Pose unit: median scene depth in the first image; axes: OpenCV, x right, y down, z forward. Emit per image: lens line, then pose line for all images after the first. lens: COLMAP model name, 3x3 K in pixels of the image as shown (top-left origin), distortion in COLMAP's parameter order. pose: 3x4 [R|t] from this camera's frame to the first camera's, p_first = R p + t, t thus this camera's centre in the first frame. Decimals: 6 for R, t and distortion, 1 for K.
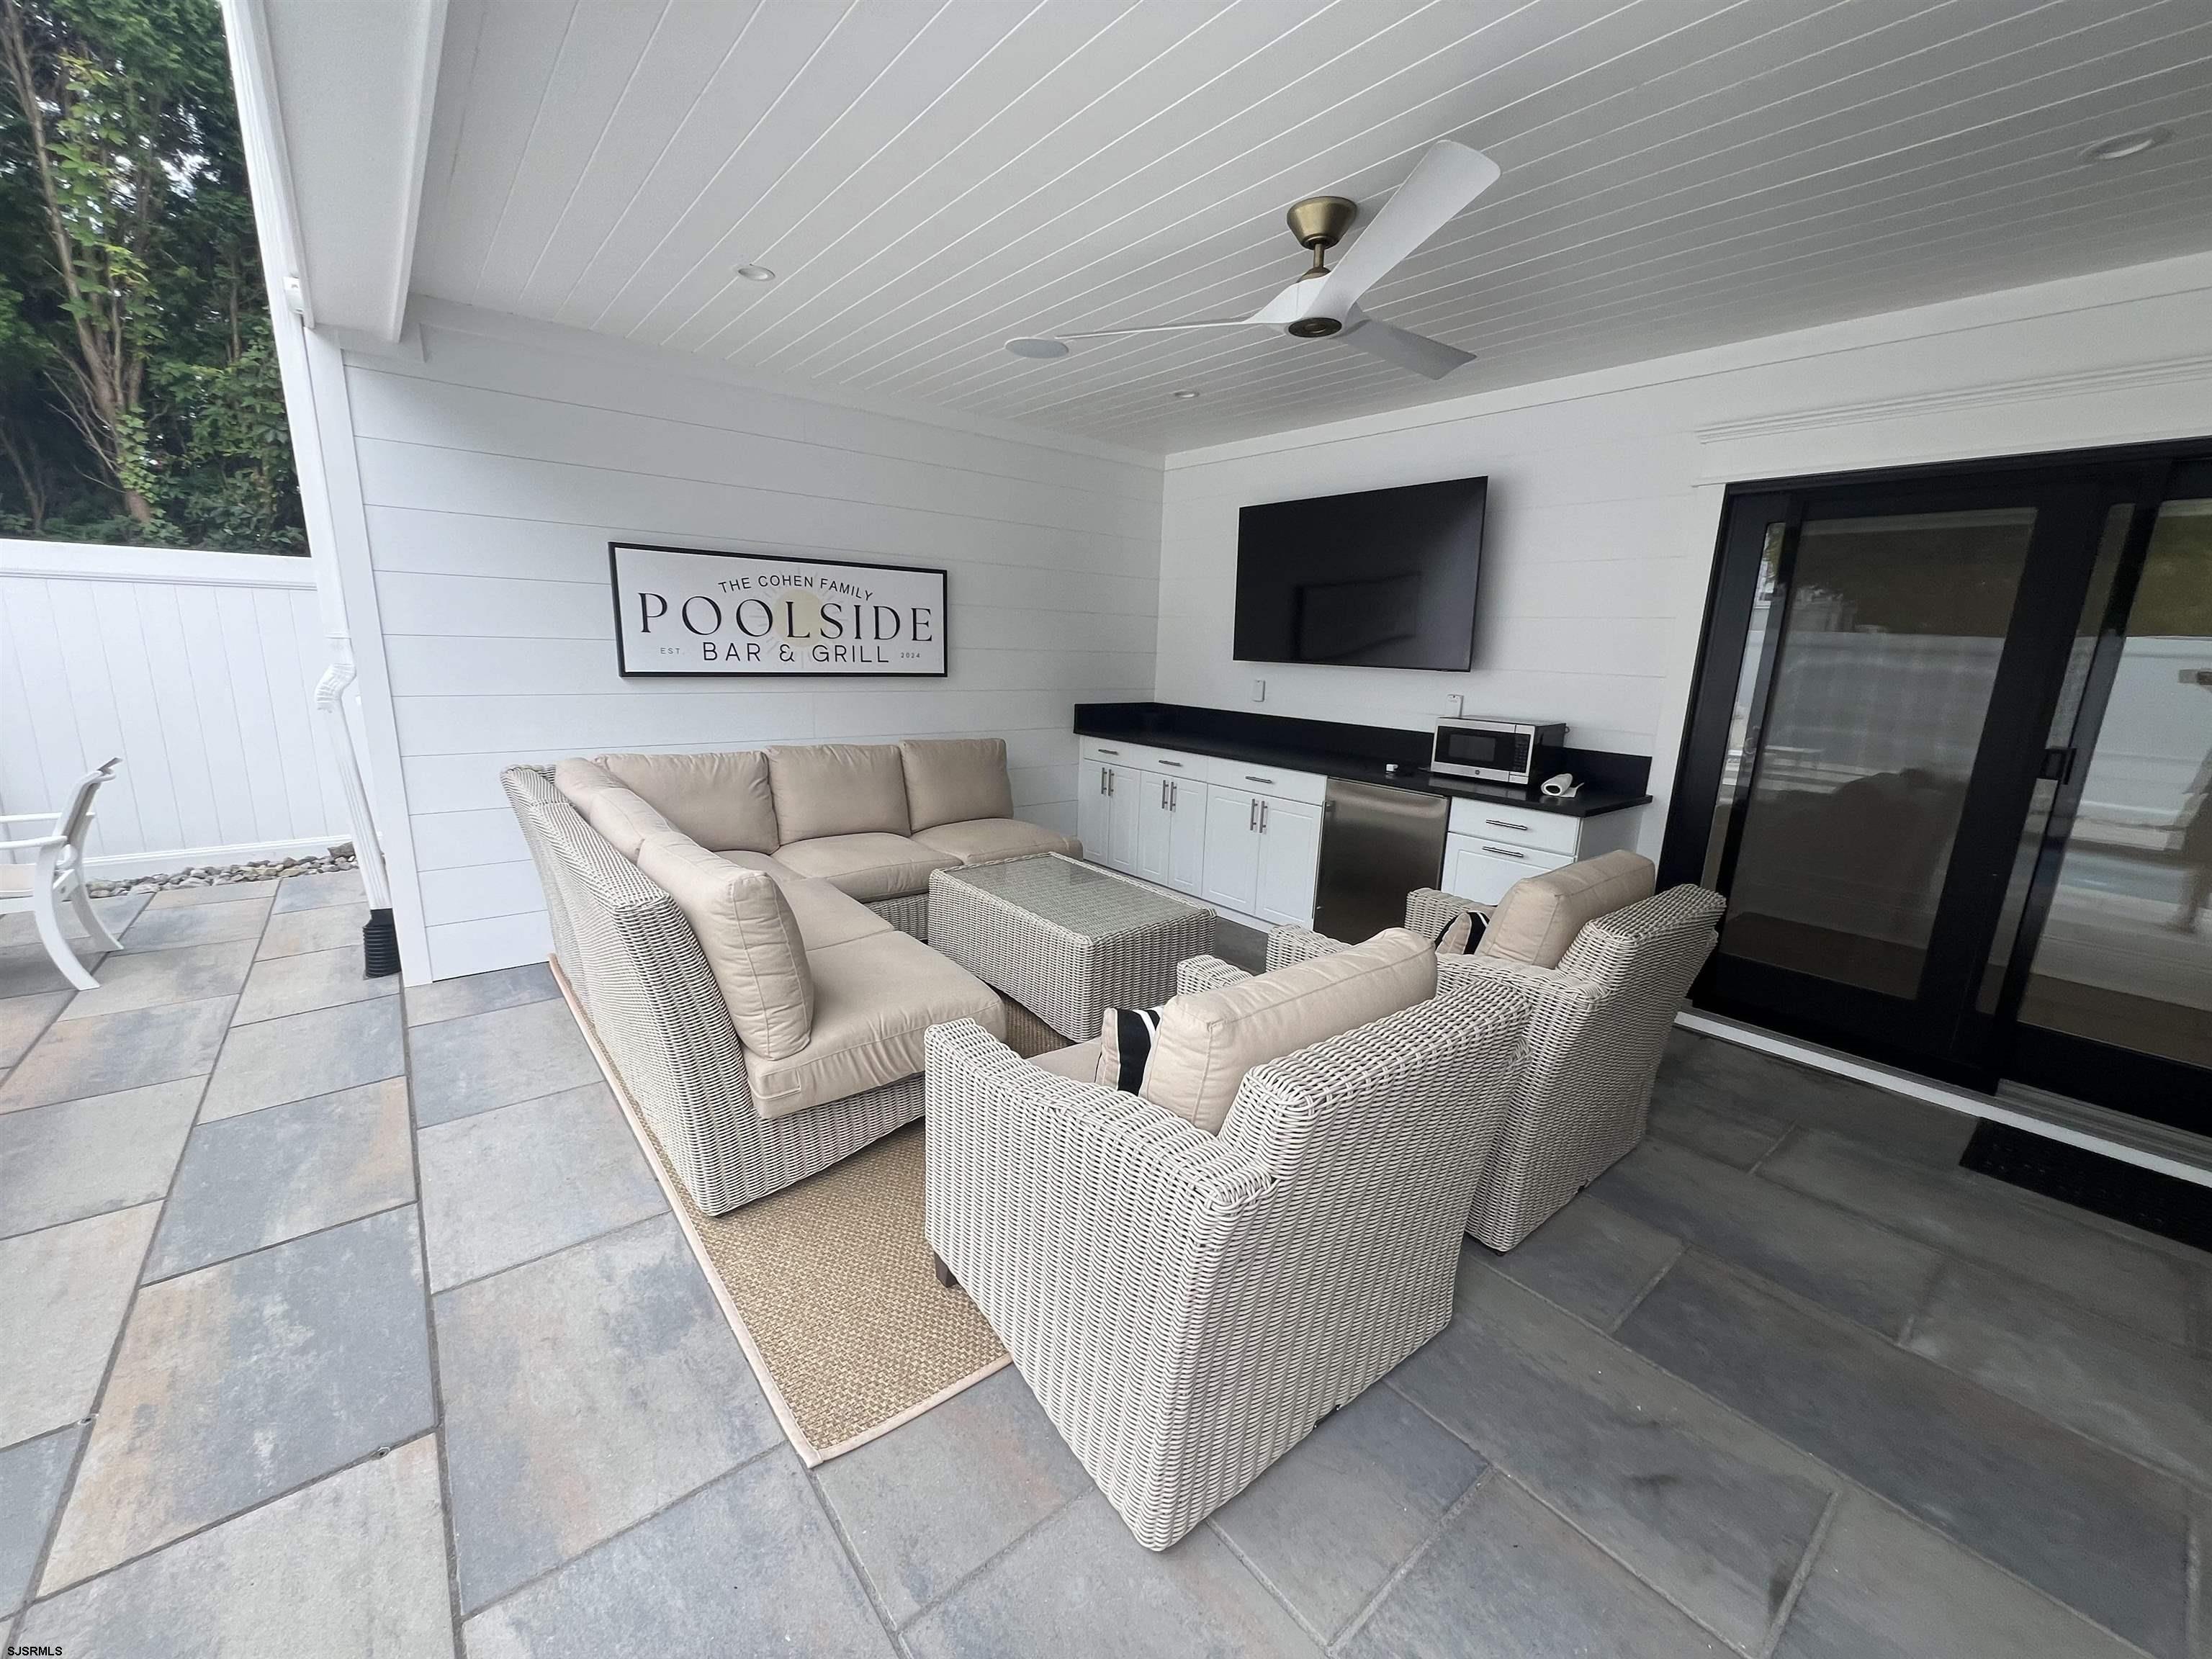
lens RADIAL K [[881.5, 0, 1111.6], [0, 881.5, 837.0], [0, 0, 1]] dist [0.001053, 0.000152]
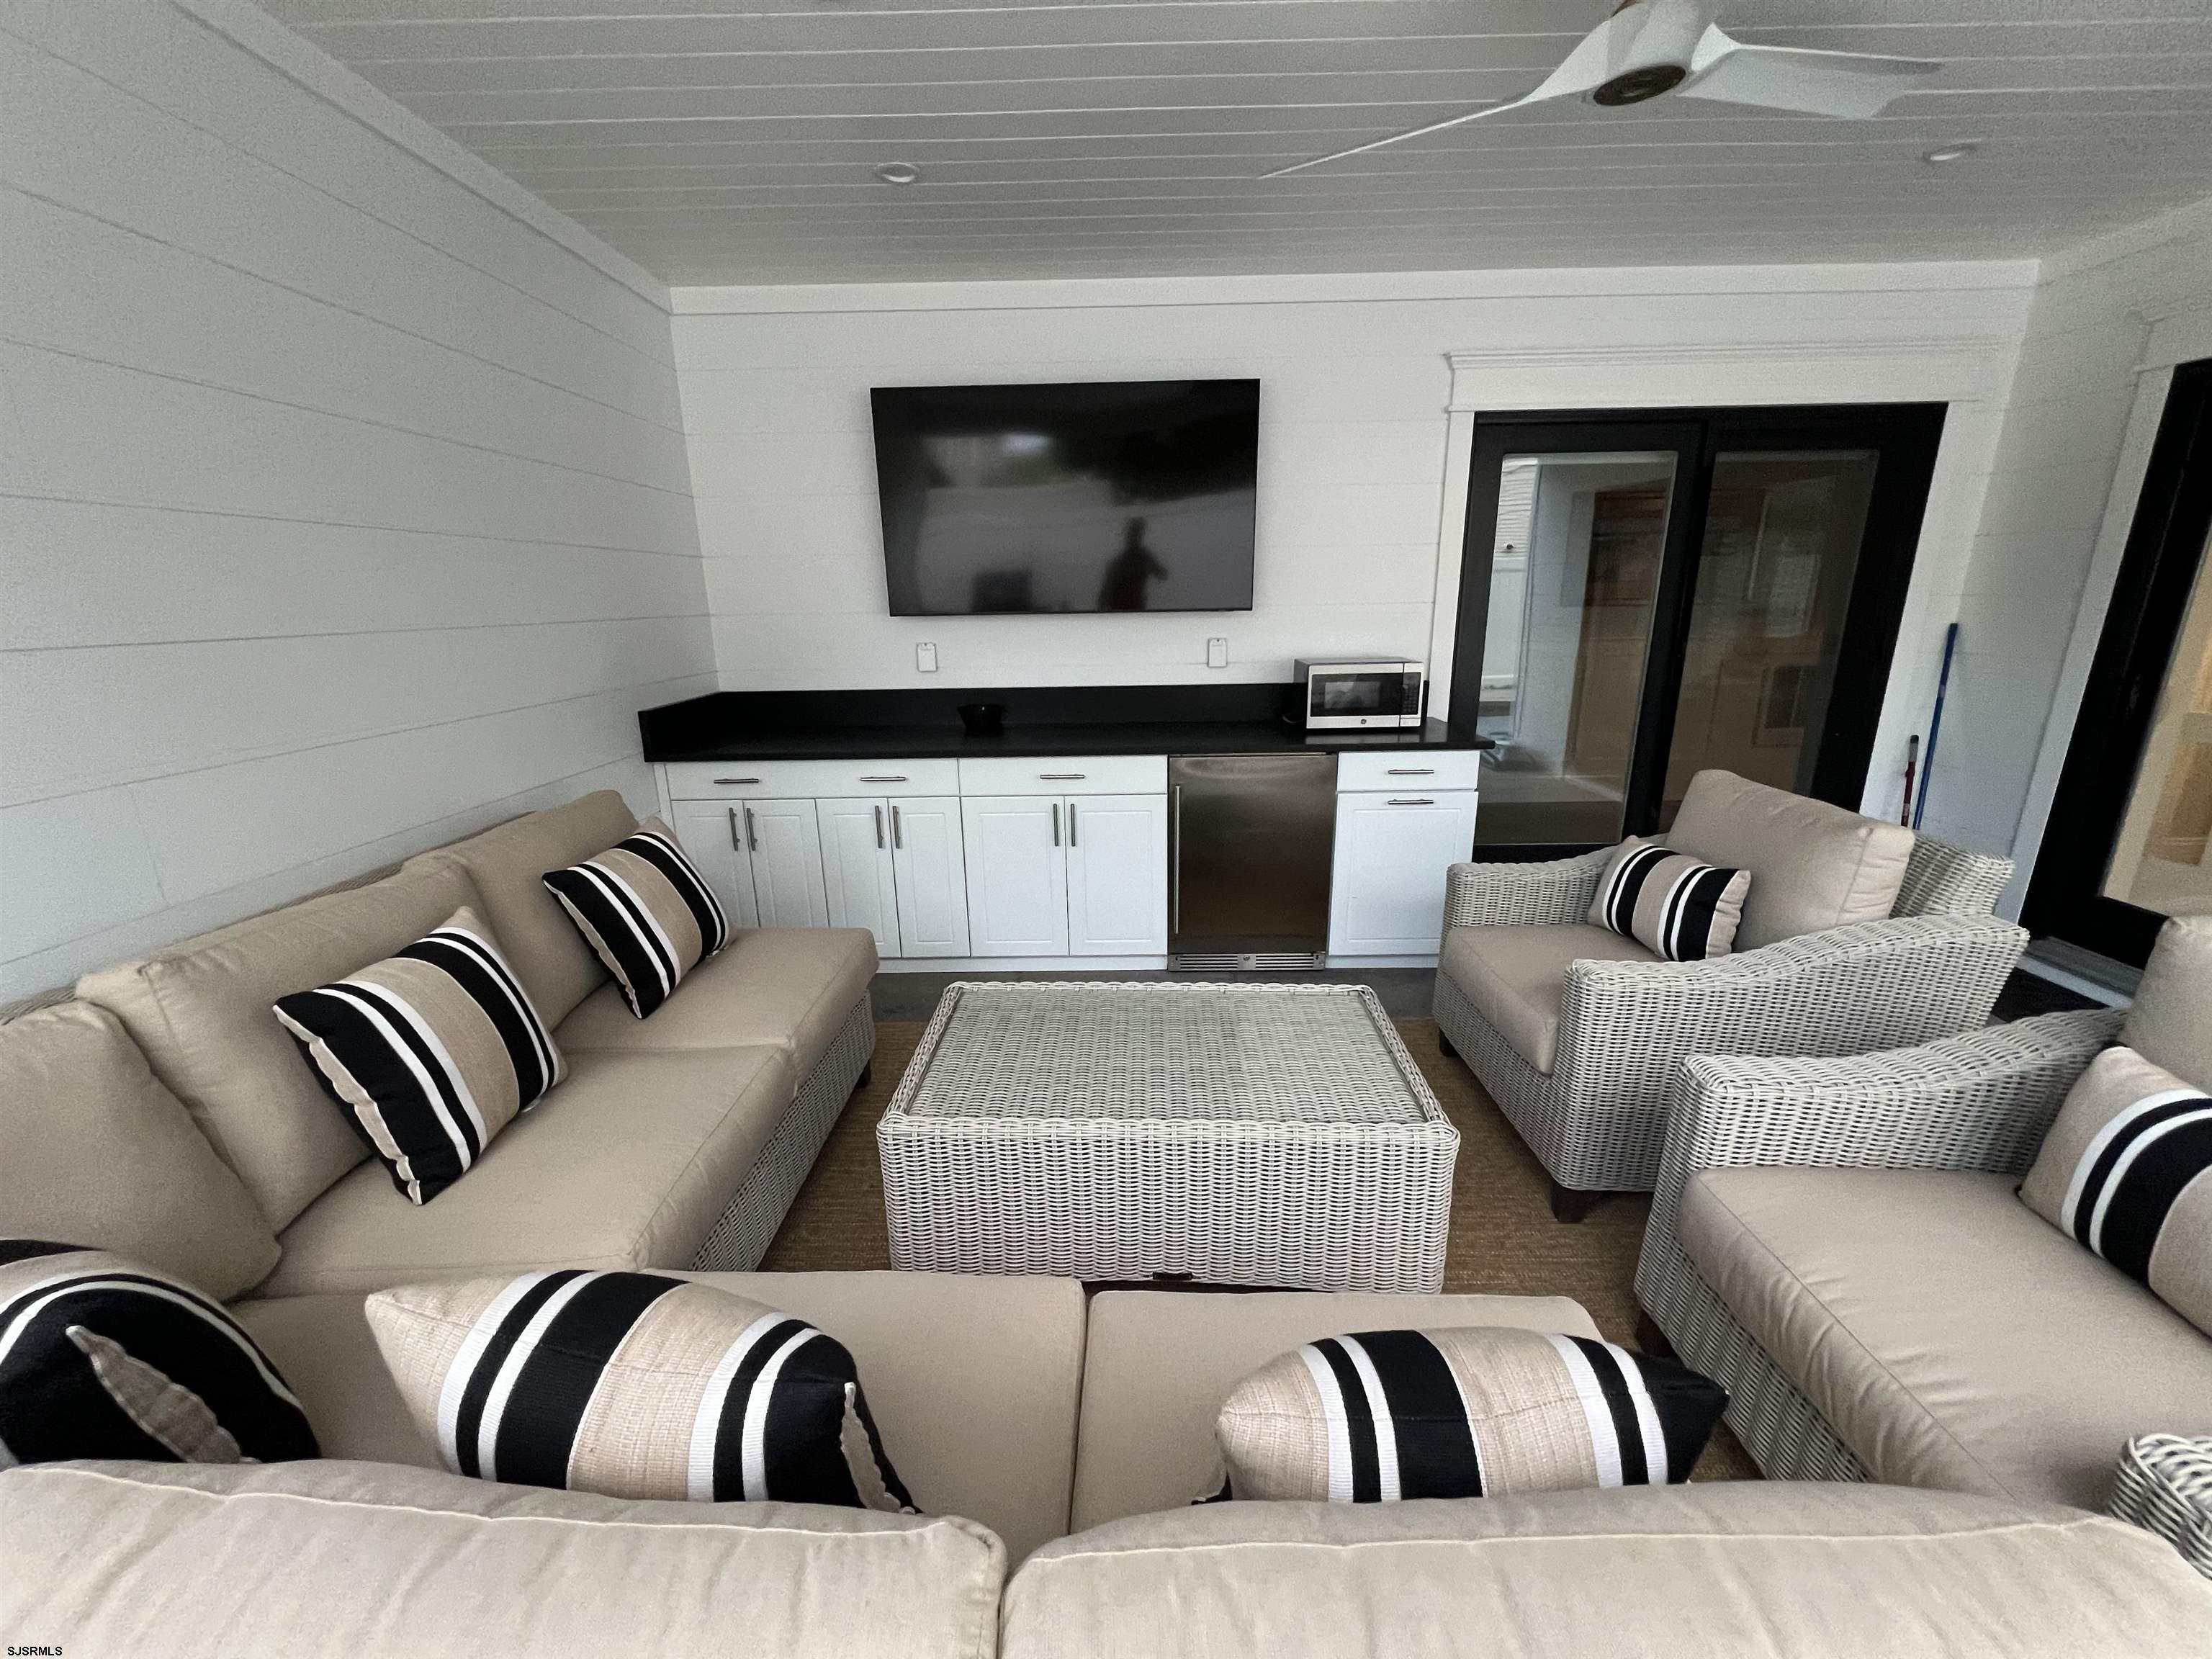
lens RADIAL K [[885.5, 0, 1113.4], [0, 885.5, 838.8], [0, 0, 1]] dist [0.000921, 0.000203]
pose [[0.637907, -0.239280, 0.731997, -0.376941], [0.201411, 0.969259, 0.141316, -0.117784], [-0.743309, 0.057286, 0.666491, 0.516366]]
